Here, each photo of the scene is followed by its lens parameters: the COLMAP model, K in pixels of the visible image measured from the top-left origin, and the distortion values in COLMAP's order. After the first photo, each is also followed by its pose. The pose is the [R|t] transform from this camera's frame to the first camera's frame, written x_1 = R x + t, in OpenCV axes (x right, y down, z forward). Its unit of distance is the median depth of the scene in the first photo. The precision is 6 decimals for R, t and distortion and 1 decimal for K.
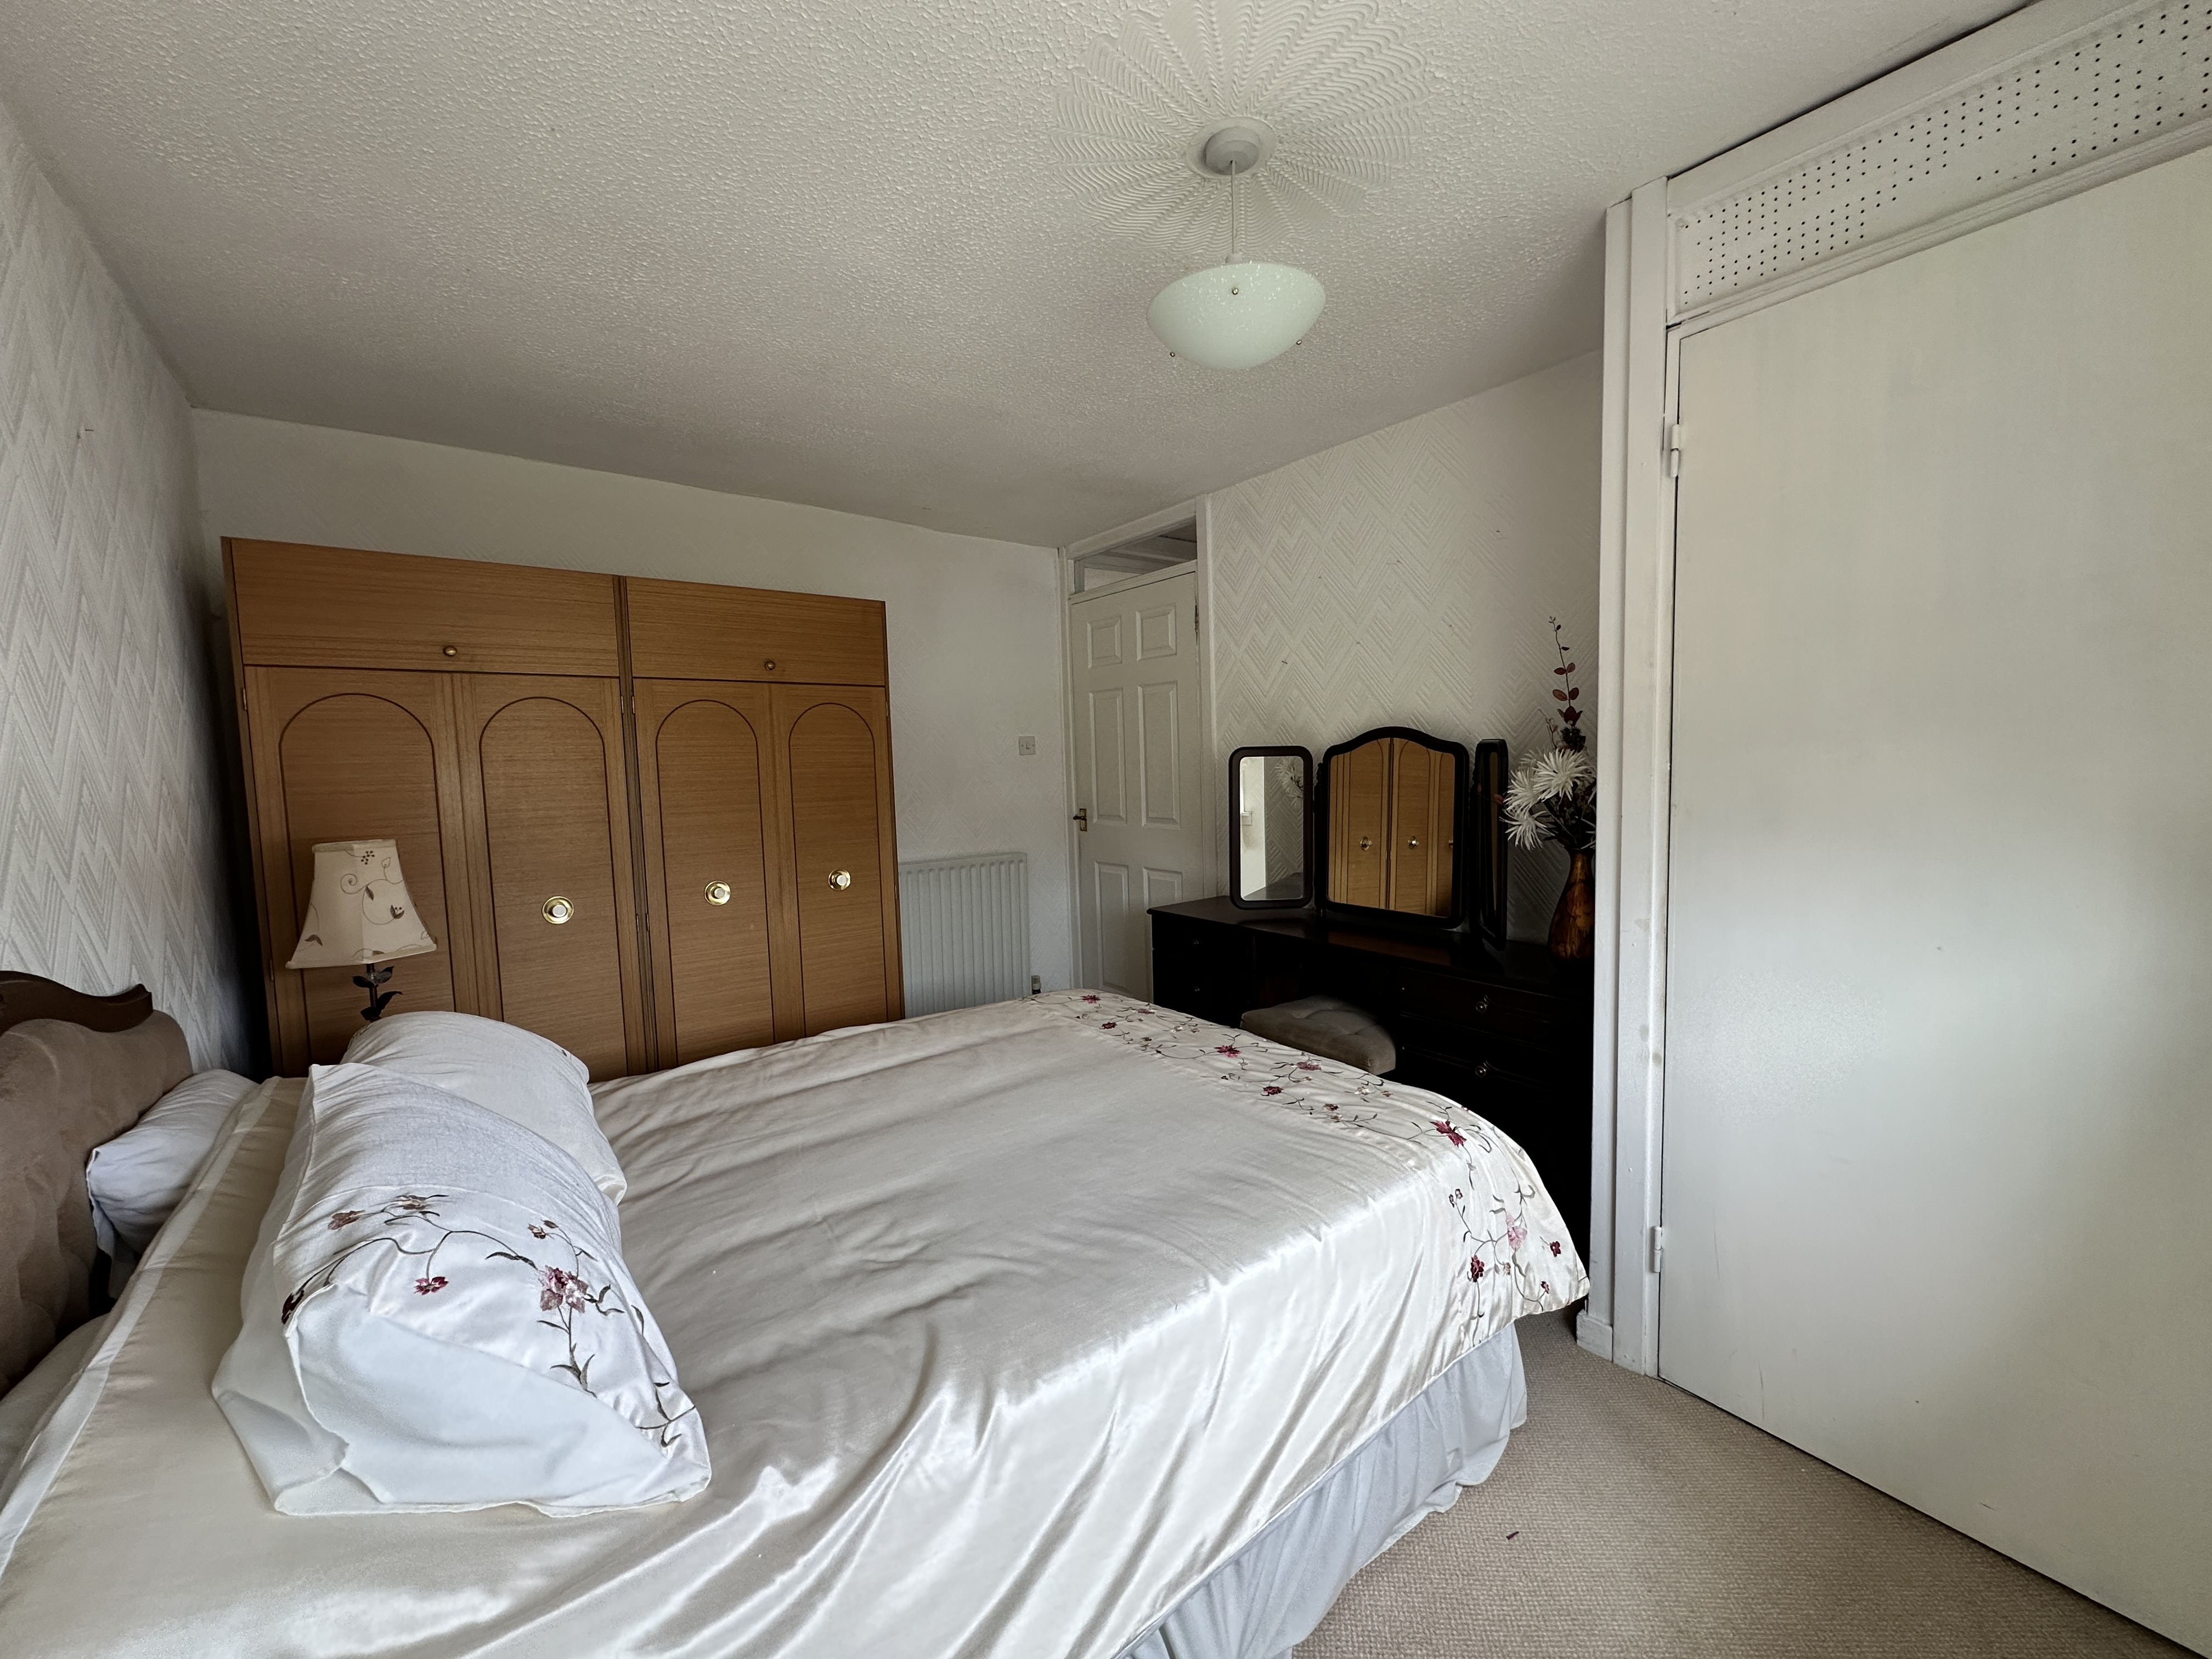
lens RADIAL K [[883.7, 0, 1103.4], [0, 883.7, 828.7], [0, 0, 1]] dist [-0.007919, 0.000062]
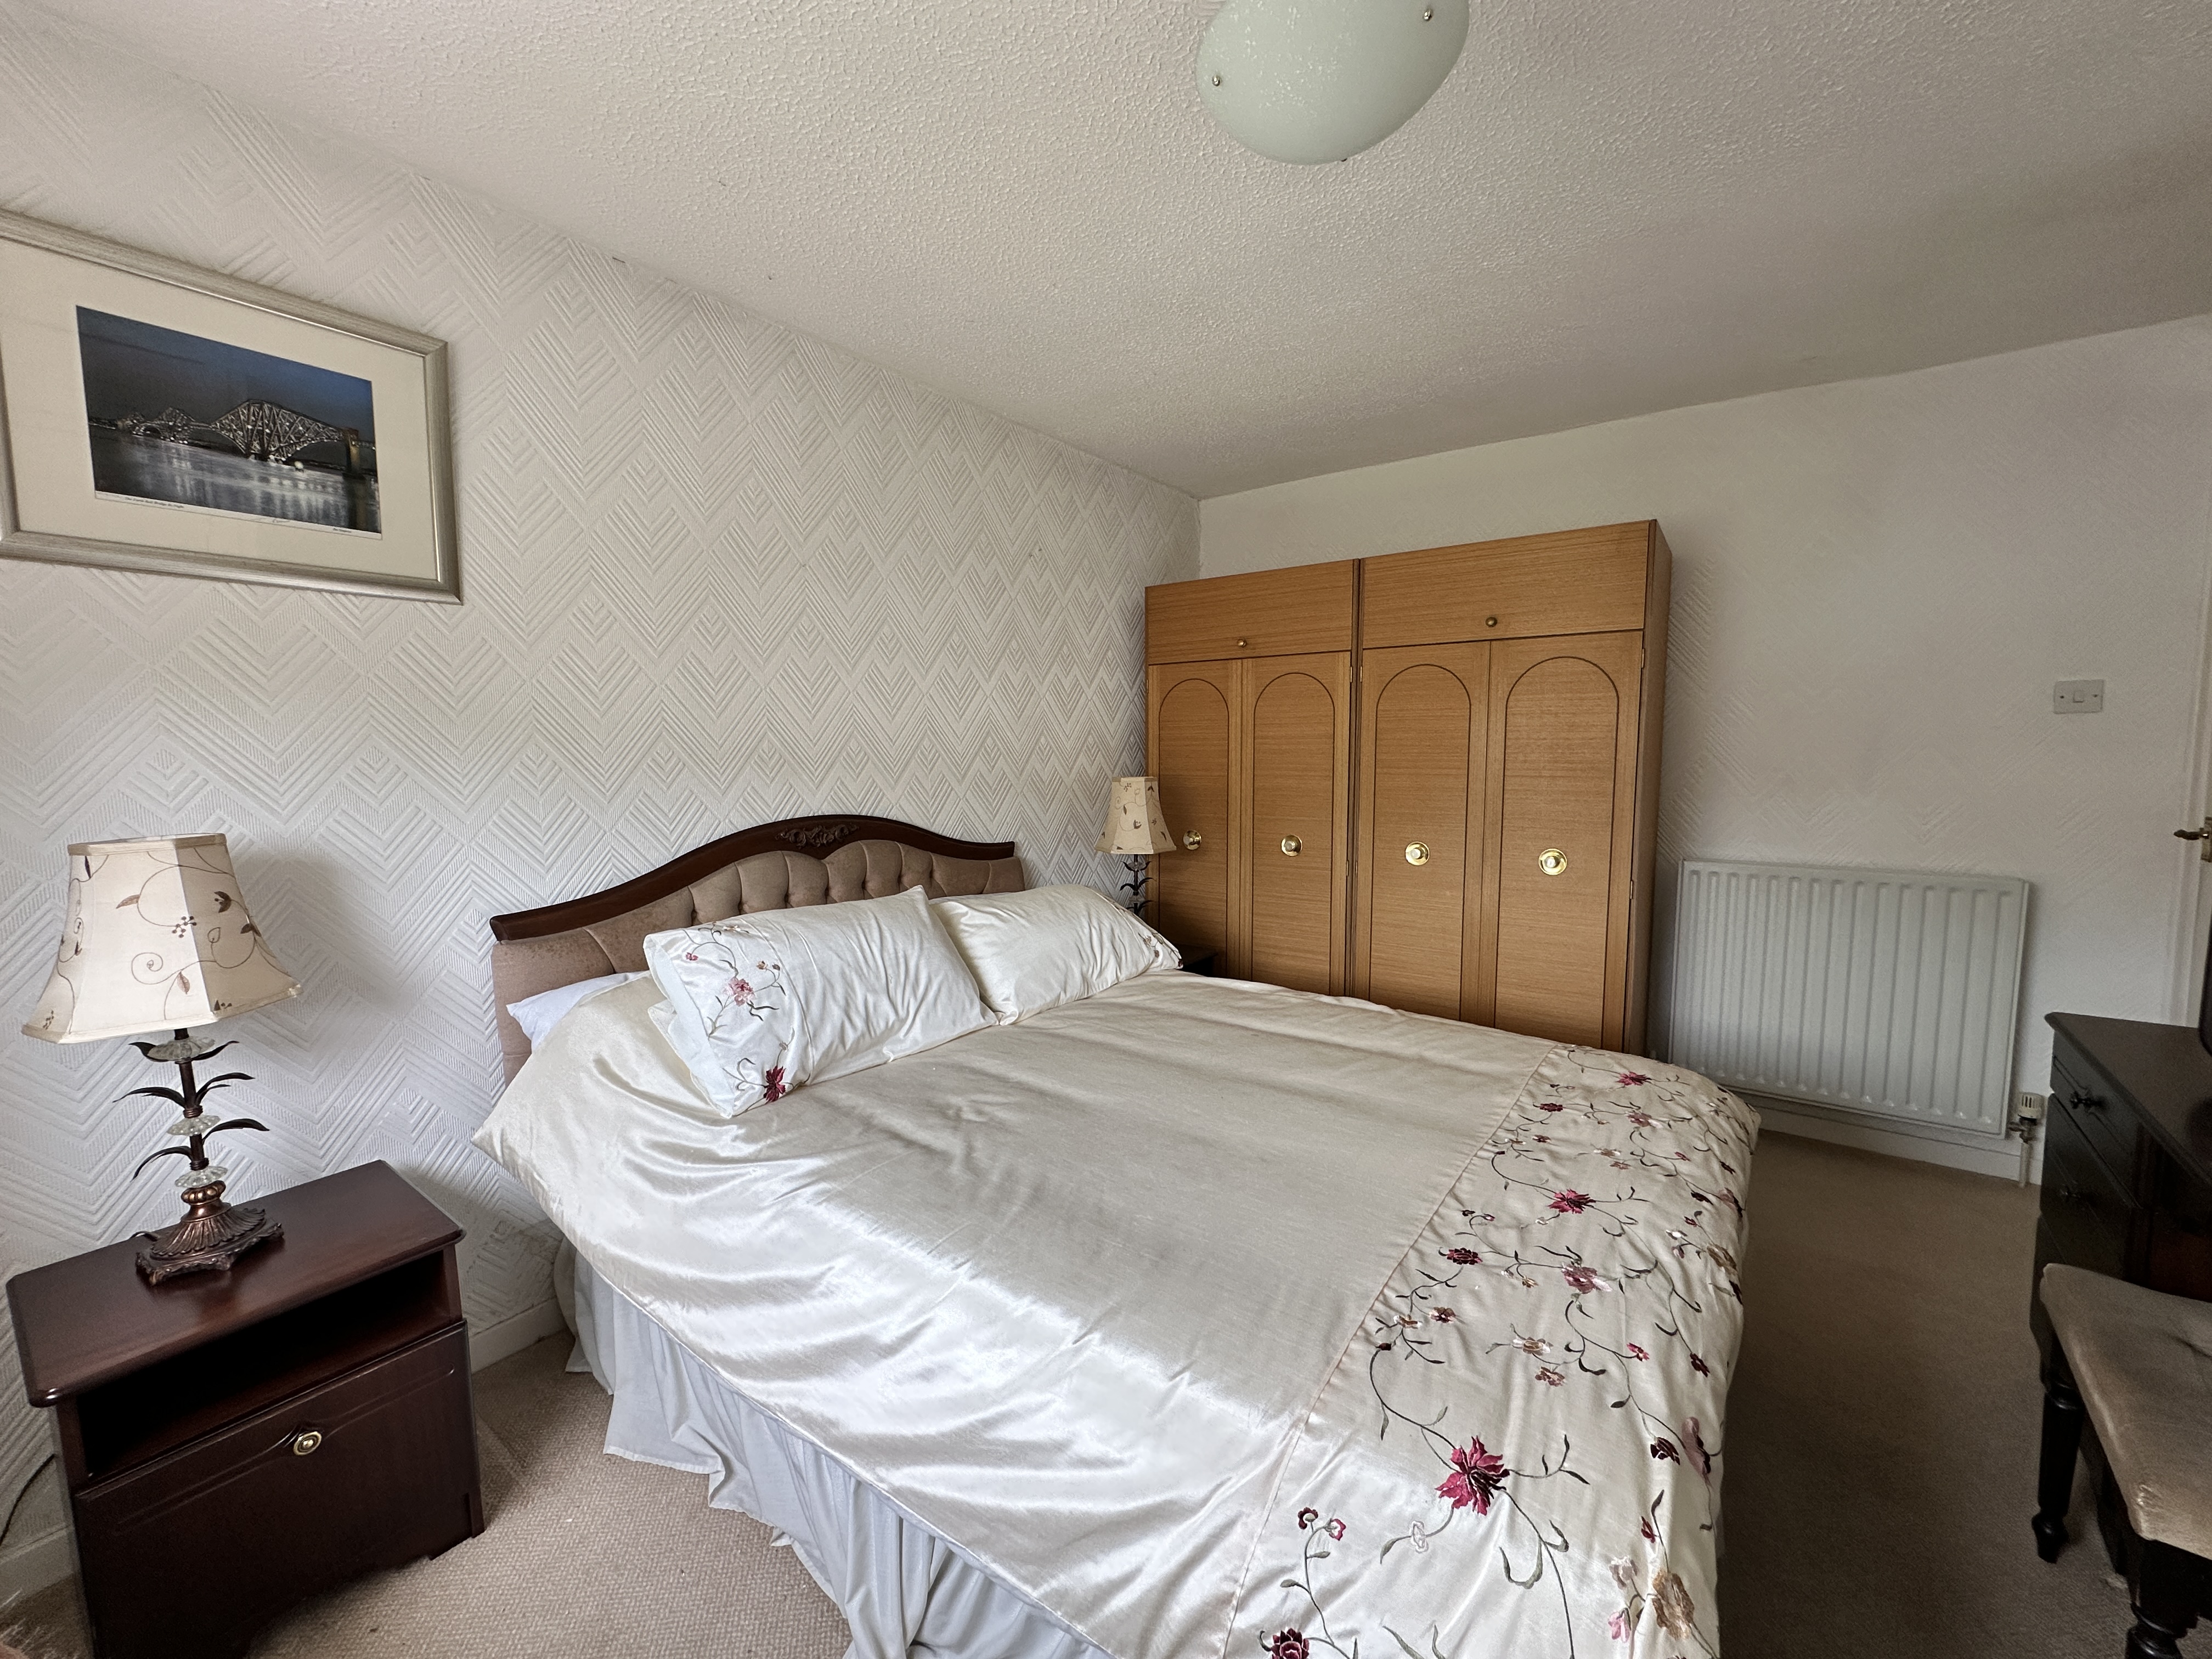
lens RADIAL K [[883.7, 0, 1103.4], [0, 883.7, 828.7], [0, 0, 1]] dist [-0.007919, 0.000062]
pose [[0.258158, 0.118396, -0.958820, 0.659891], [-0.067299, 0.992255, 0.104404, -0.055357], [0.963756, 0.037575, 0.264127, 0.542443]]
